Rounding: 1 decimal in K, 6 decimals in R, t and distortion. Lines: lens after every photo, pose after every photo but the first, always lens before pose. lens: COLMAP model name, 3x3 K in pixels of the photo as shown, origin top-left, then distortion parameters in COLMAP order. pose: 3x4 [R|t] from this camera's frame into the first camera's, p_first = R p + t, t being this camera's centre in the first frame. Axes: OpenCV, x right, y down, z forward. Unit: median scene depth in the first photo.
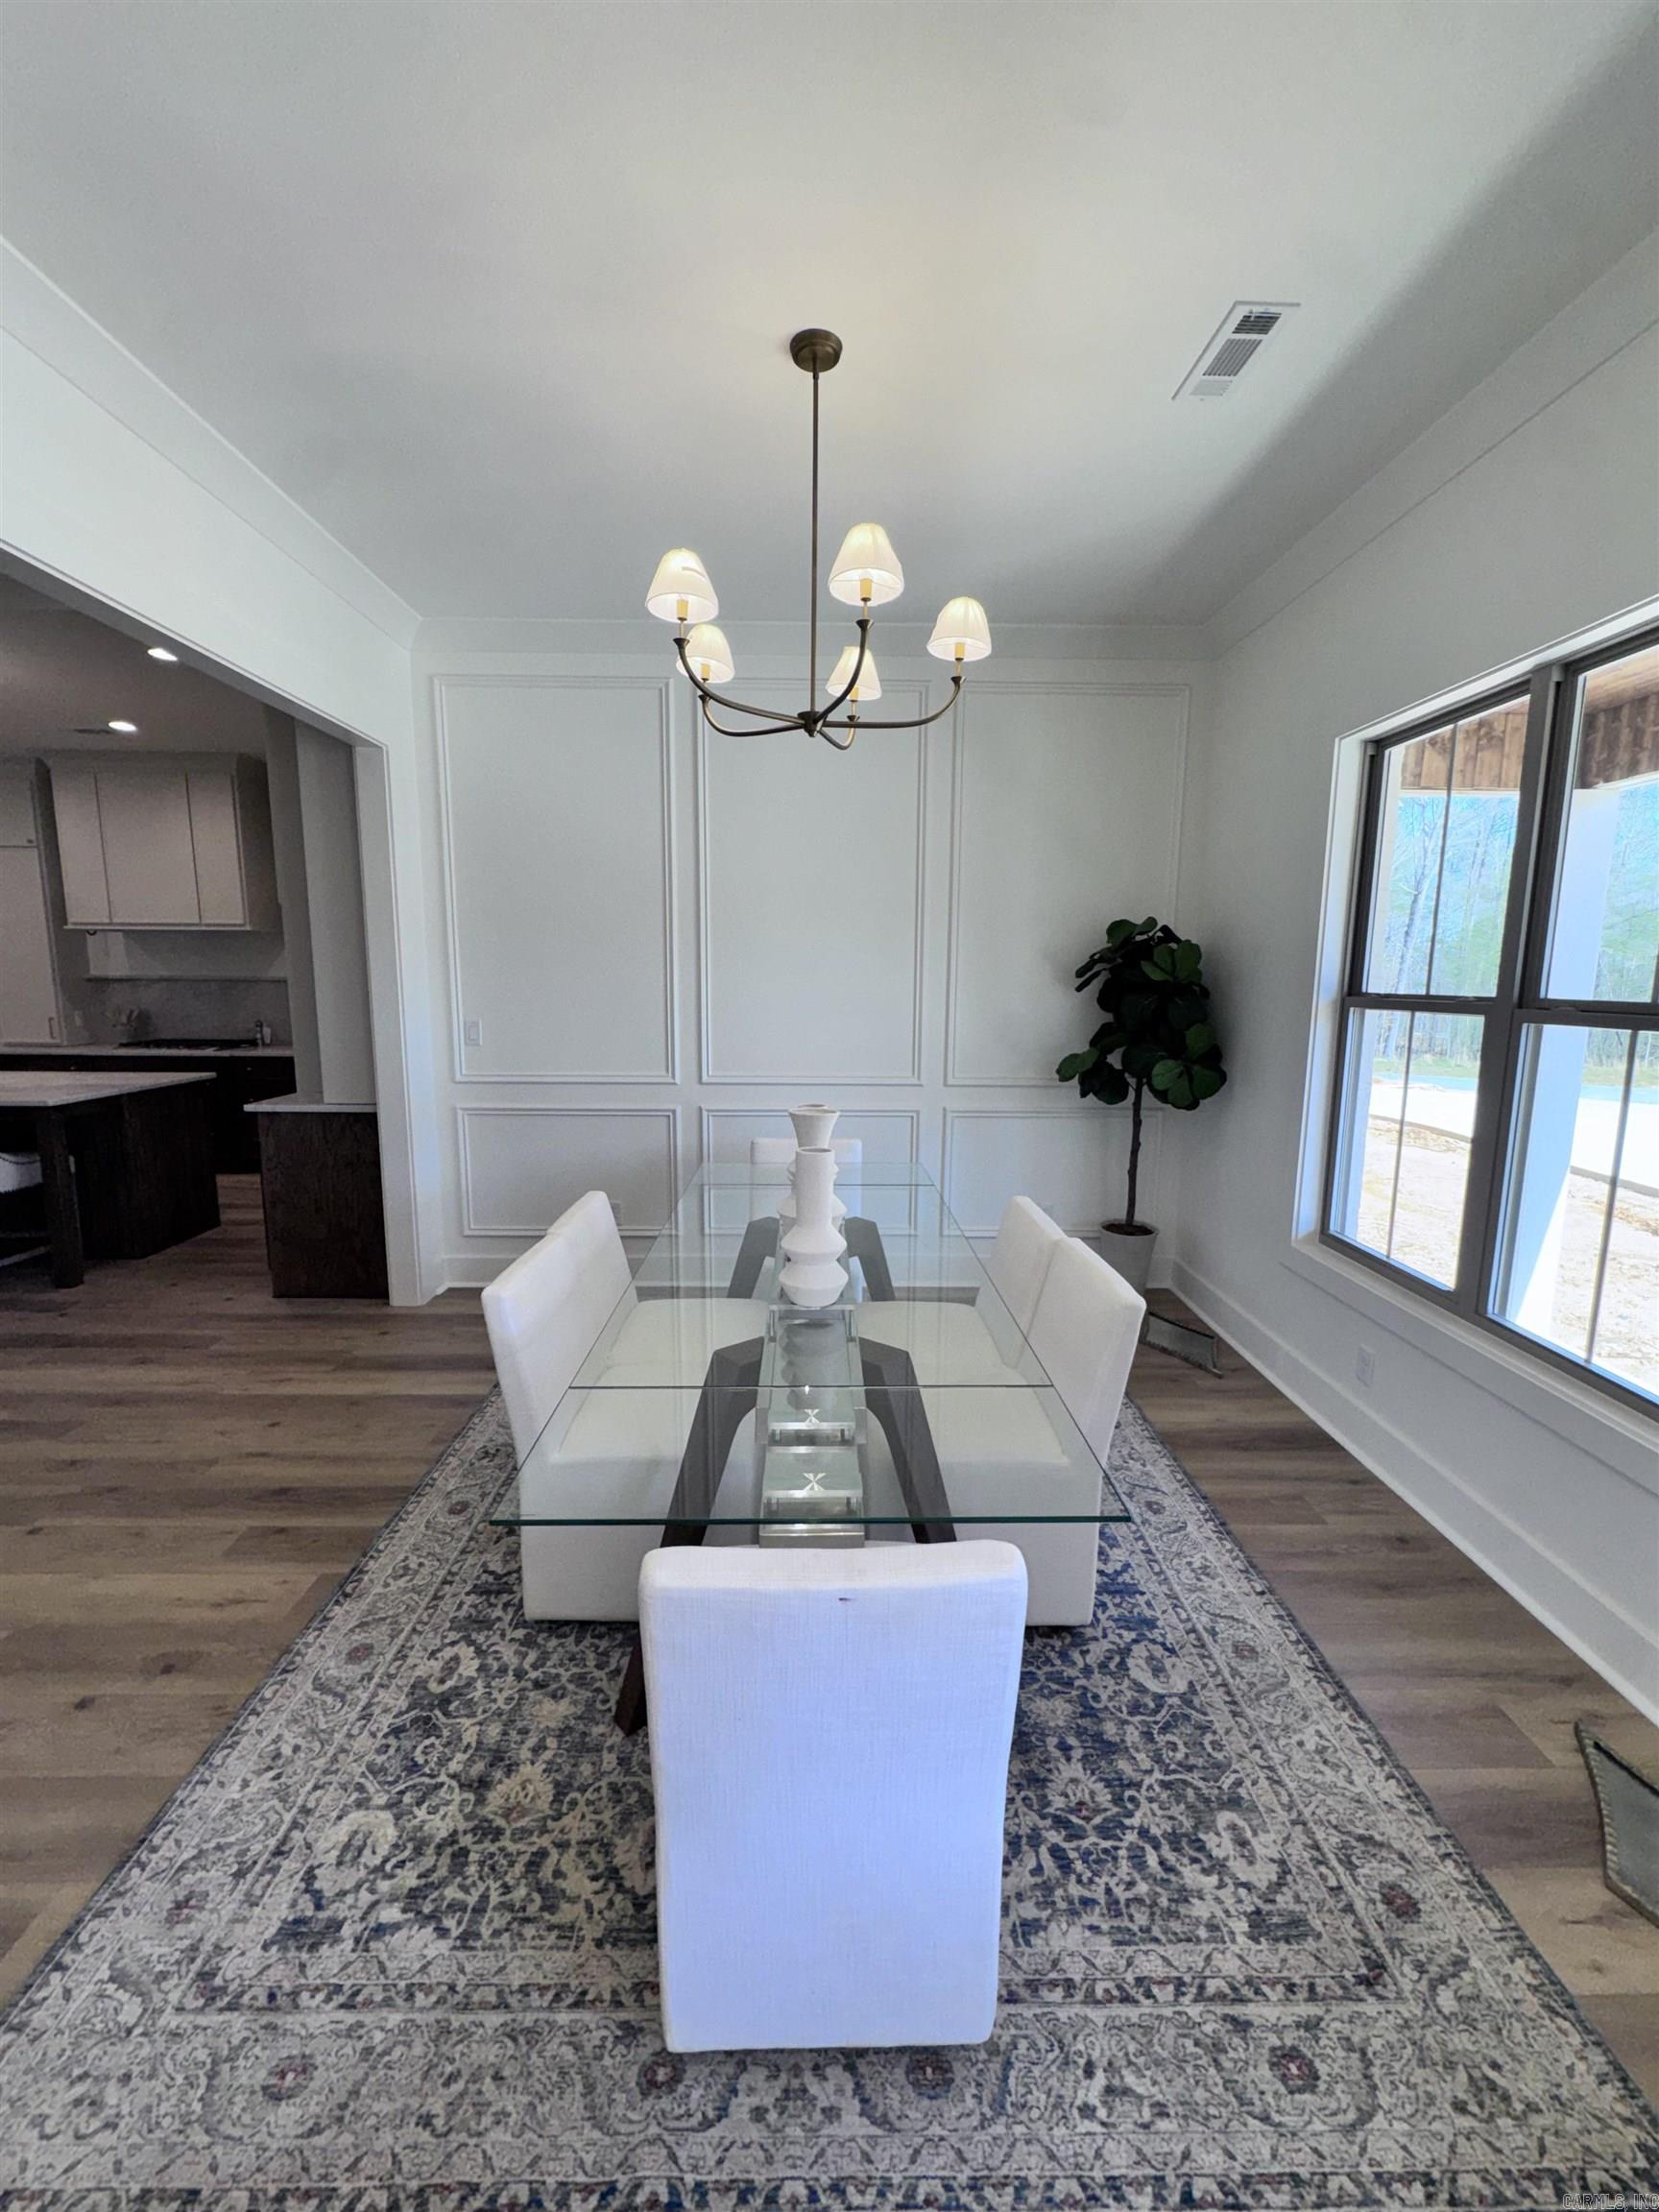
lens RADIAL K [[879.9, 0, 829.9], [0, 879.9, 1104.2], [0, 0, 1]] dist [-0.001891, 0.000091]
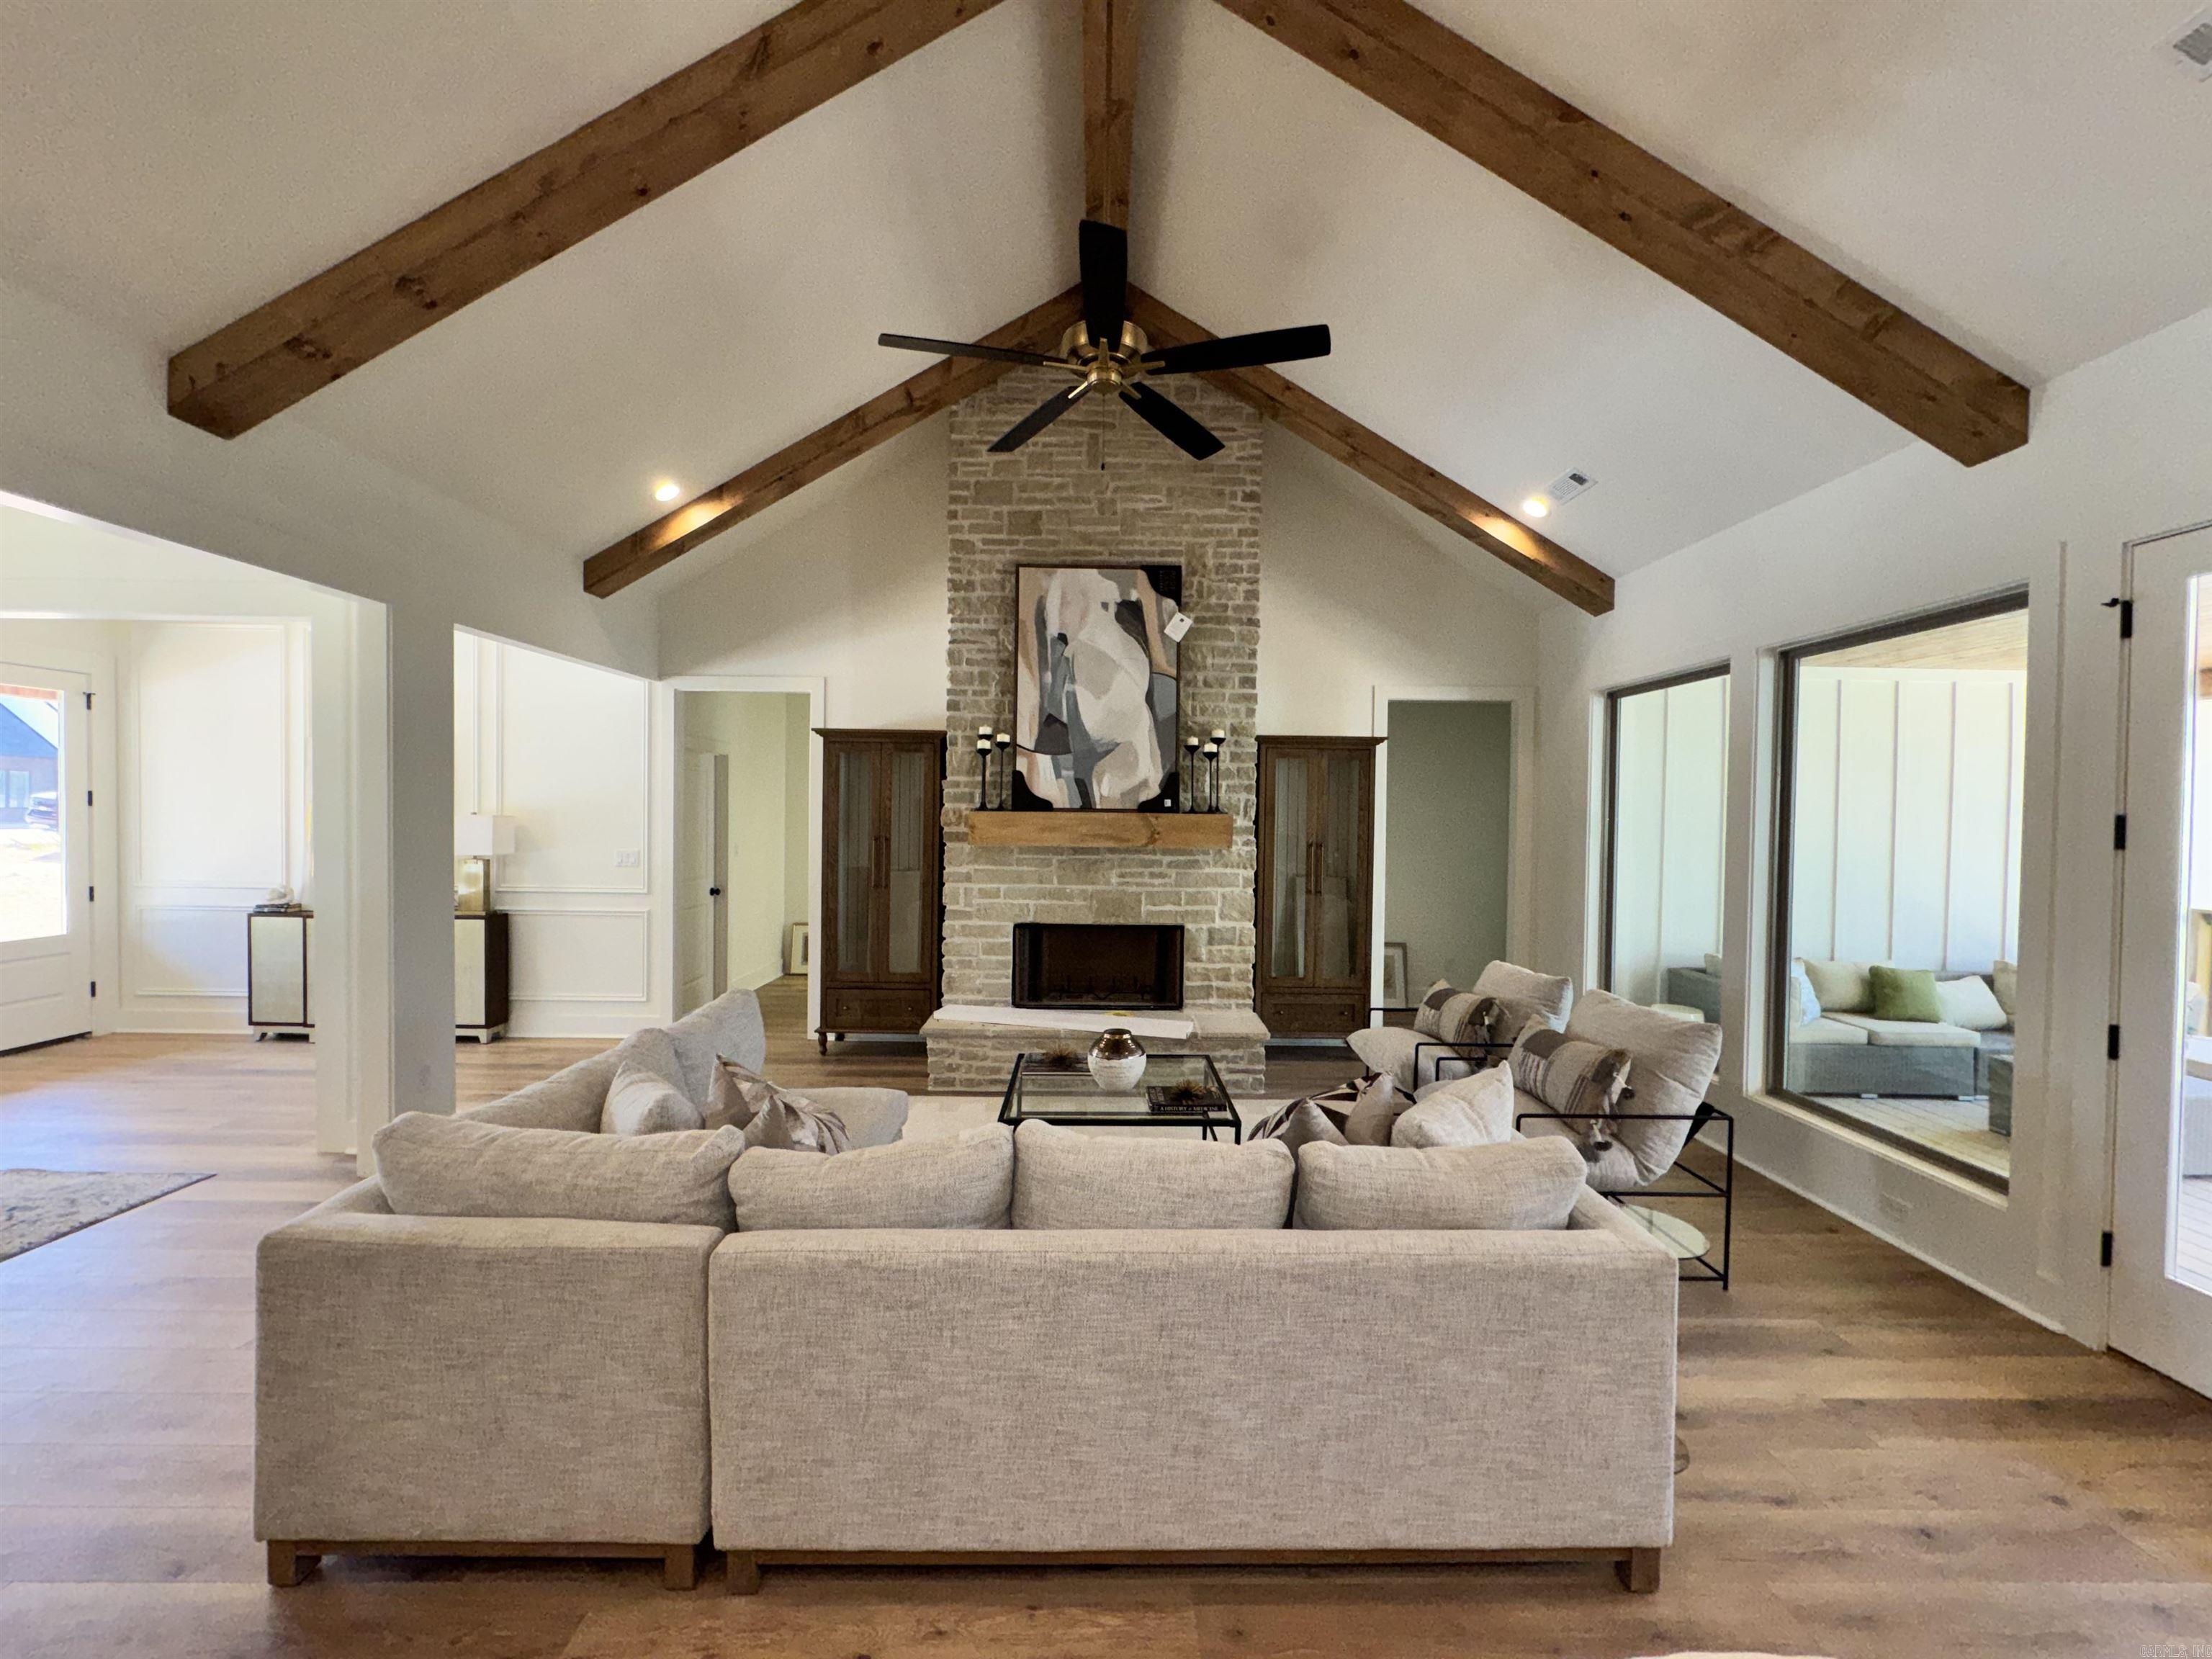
lens RADIAL K [[879.9, 0, 1100.5], [0, 879.9, 828.6], [0, 0, 1]] dist [-0.001891, 0.000091]
pose [[-0.999705, -0.023218, 0.007132, -1.987342], [-0.021734, 0.986202, 0.164114, -0.314027], [-0.010844, 0.163911, -0.986416, 1.773857]]
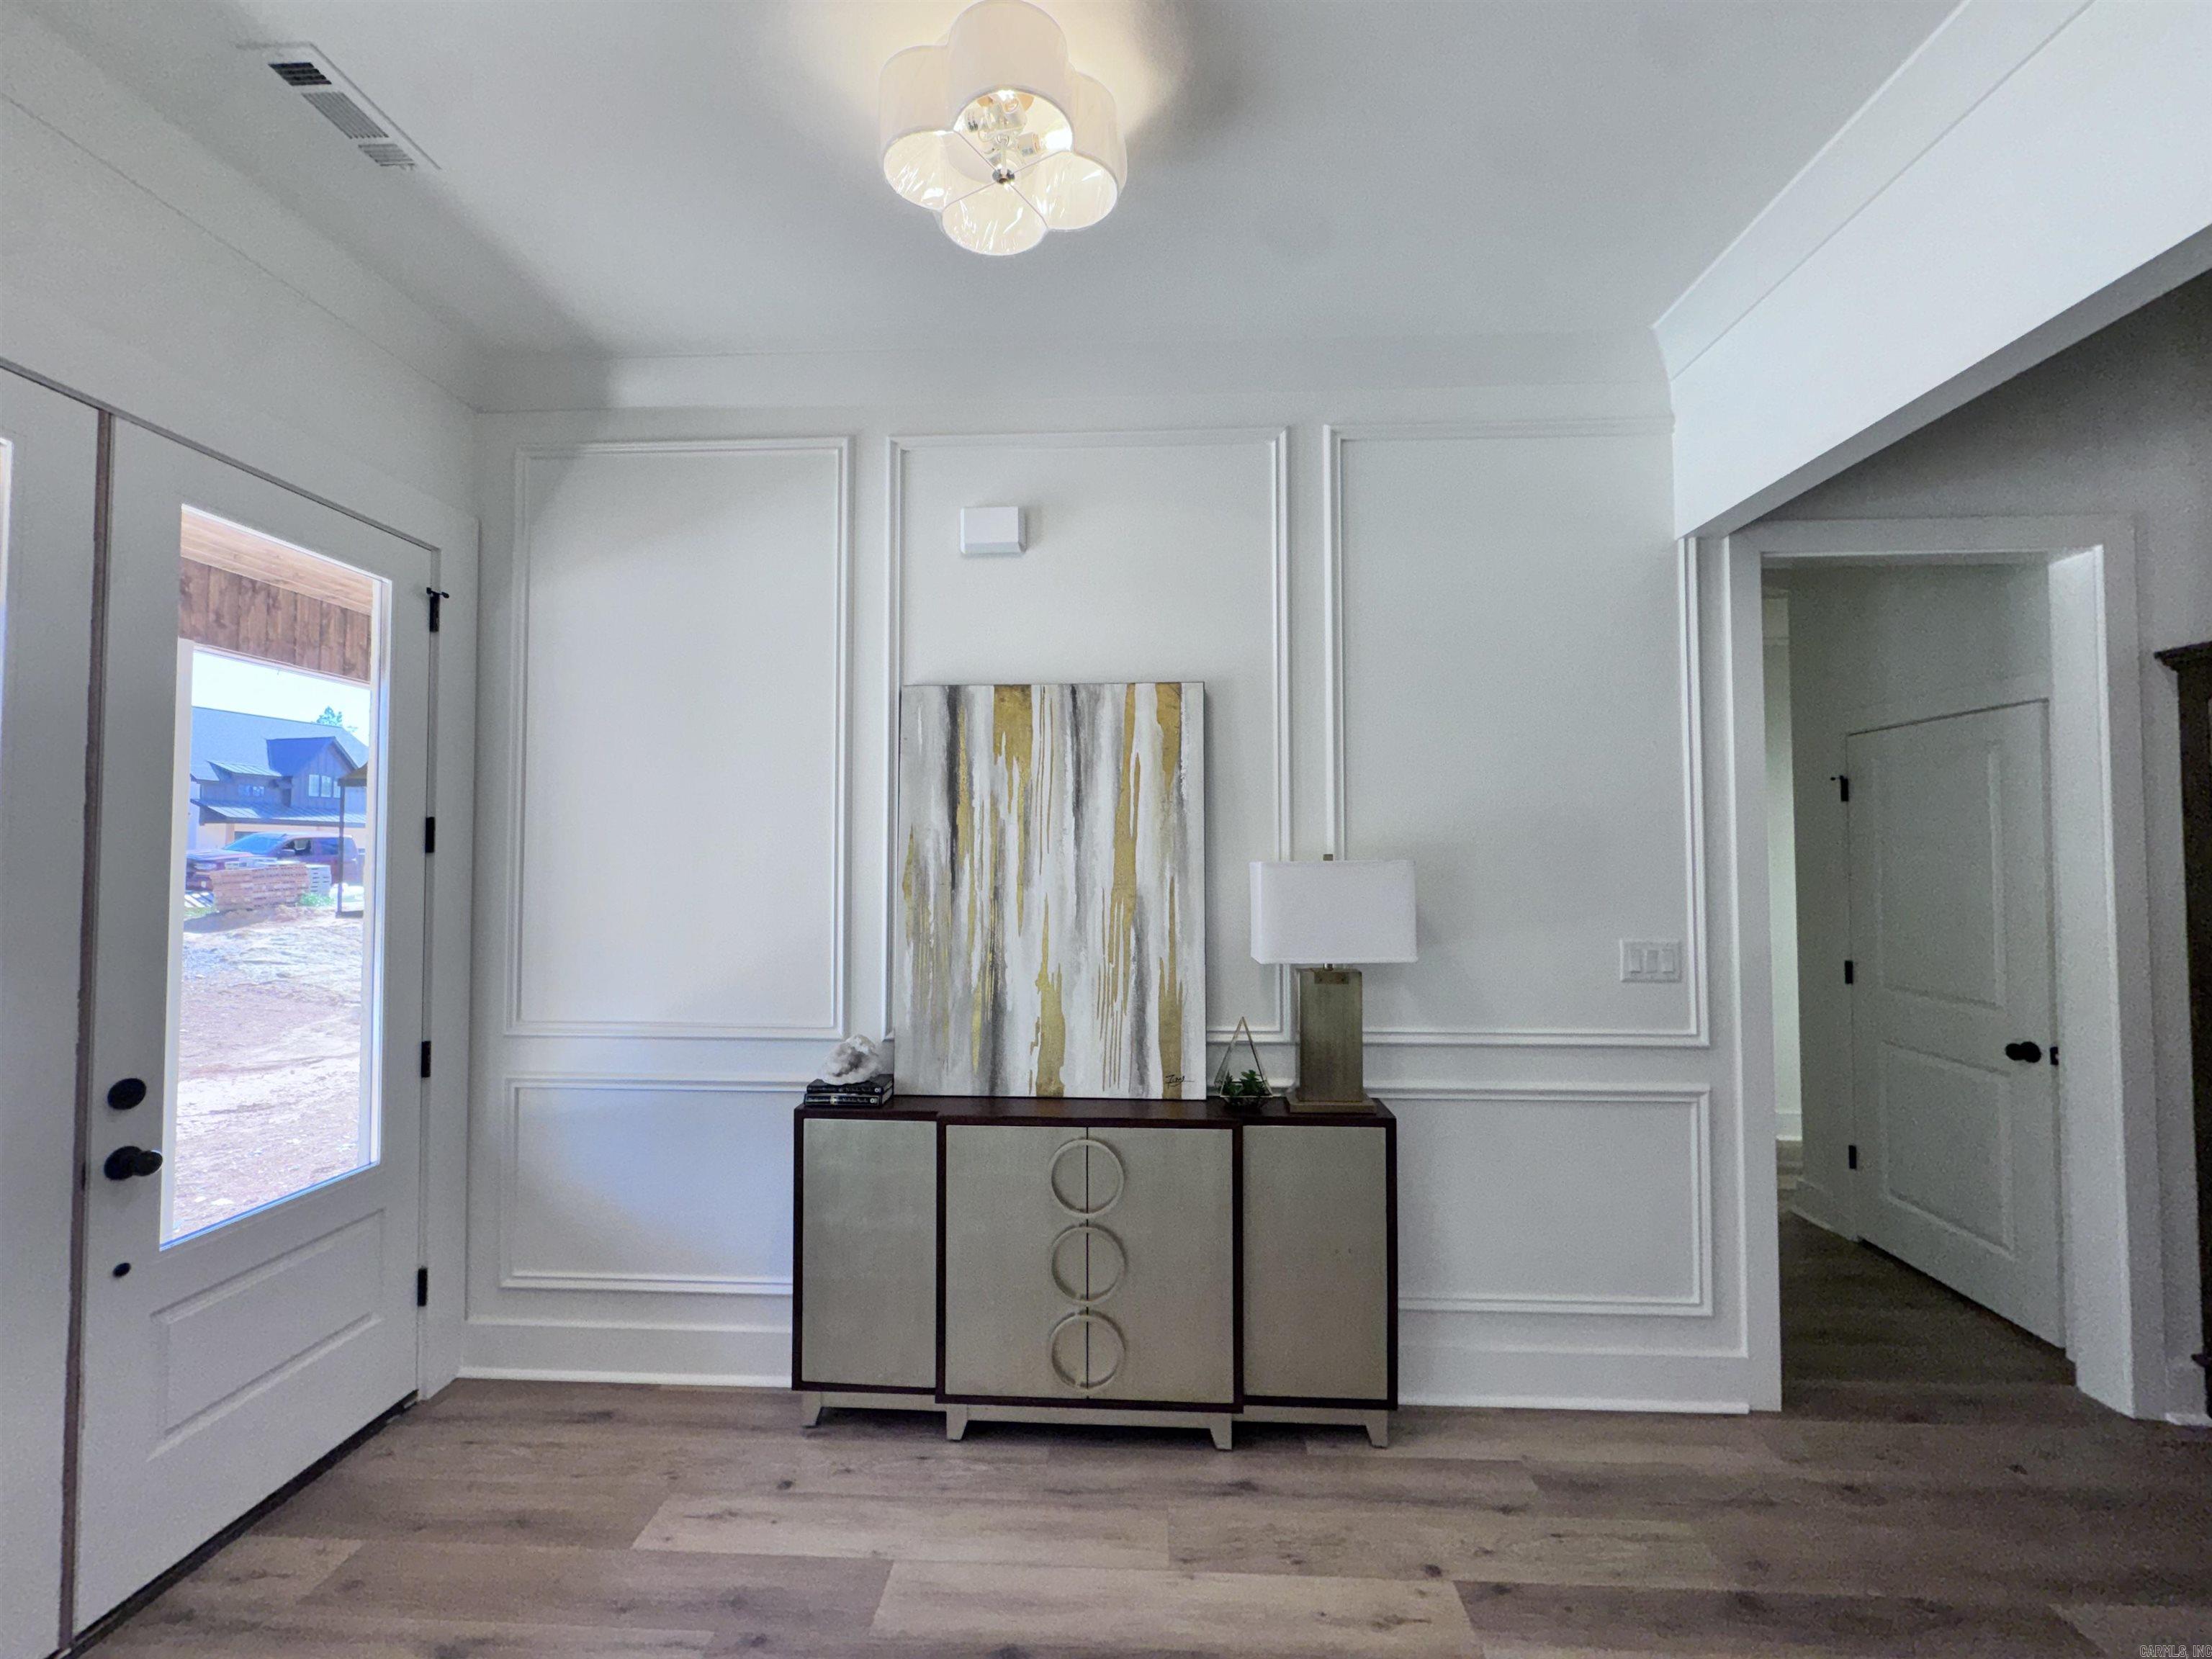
lens RADIAL K [[879.9, 0, 1103.6], [0, 879.9, 831.2], [0, 0, 1]] dist [-0.001891, 0.000091]
pose [[-0.998186, -0.006802, 0.059813, -0.103662], [0.000150, 0.993313, 0.115453, -0.071770], [-0.060198, 0.115252, -0.991510, 0.429030]]
